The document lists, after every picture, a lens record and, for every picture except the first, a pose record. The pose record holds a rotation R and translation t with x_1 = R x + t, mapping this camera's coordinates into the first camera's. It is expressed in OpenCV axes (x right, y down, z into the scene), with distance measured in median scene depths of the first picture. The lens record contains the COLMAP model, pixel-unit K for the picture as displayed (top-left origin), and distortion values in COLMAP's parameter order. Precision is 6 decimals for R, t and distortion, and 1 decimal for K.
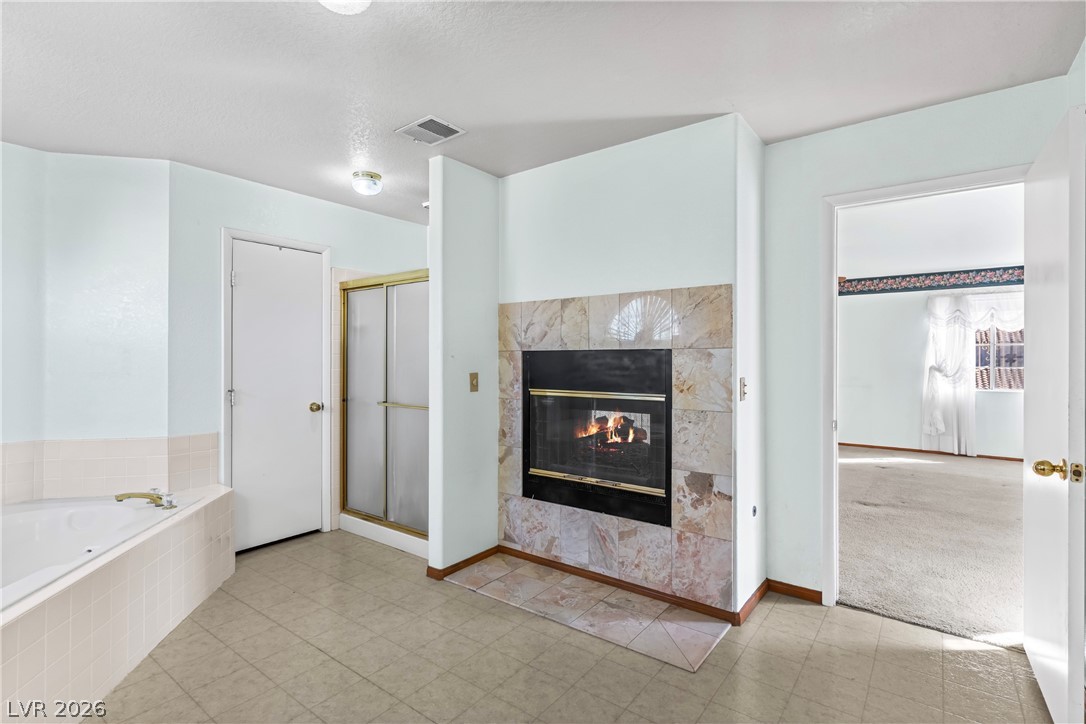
lens RADIAL K [[513.5, 0, 544.8], [0, 513.5, 360.7], [0, 0, 1]] dist [0.002805, 0.000434]
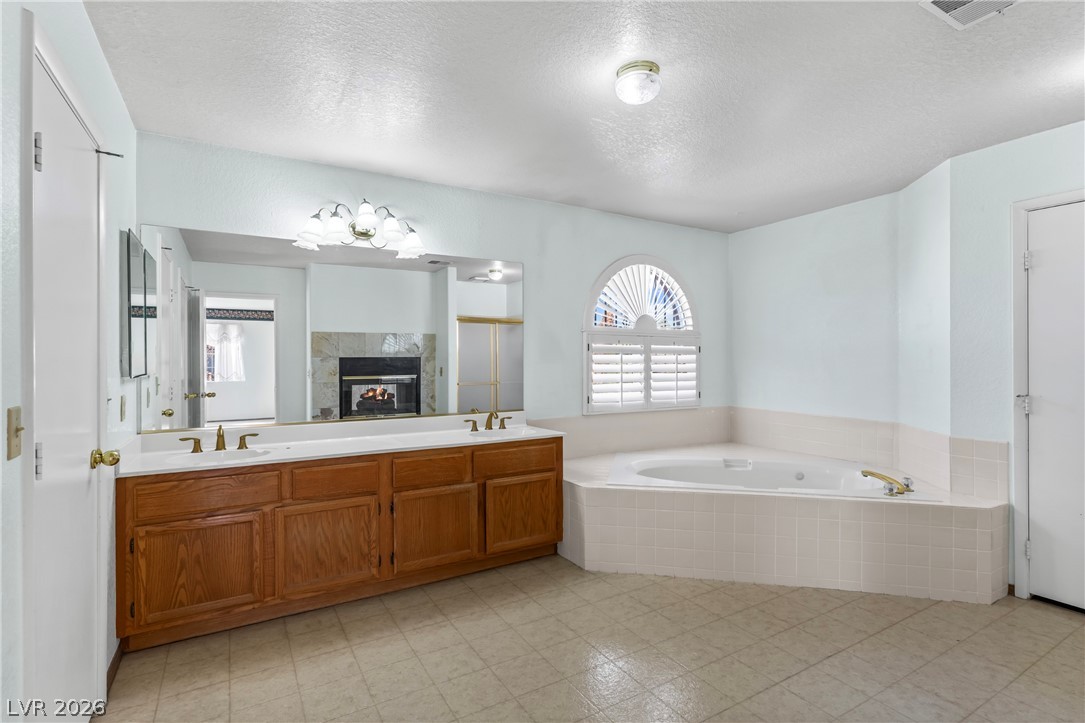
lens RADIAL K [[513.0, 0, 544.3], [0, 513.0, 360.2], [0, 0, 1]] dist [0.002805, 0.000434]
pose [[-0.373144, 0.001525, -0.927772, 0.686094], [0.002394, 0.999997, 0.000681, -0.001835], [0.927770, -0.001967, -0.373147, 0.904807]]
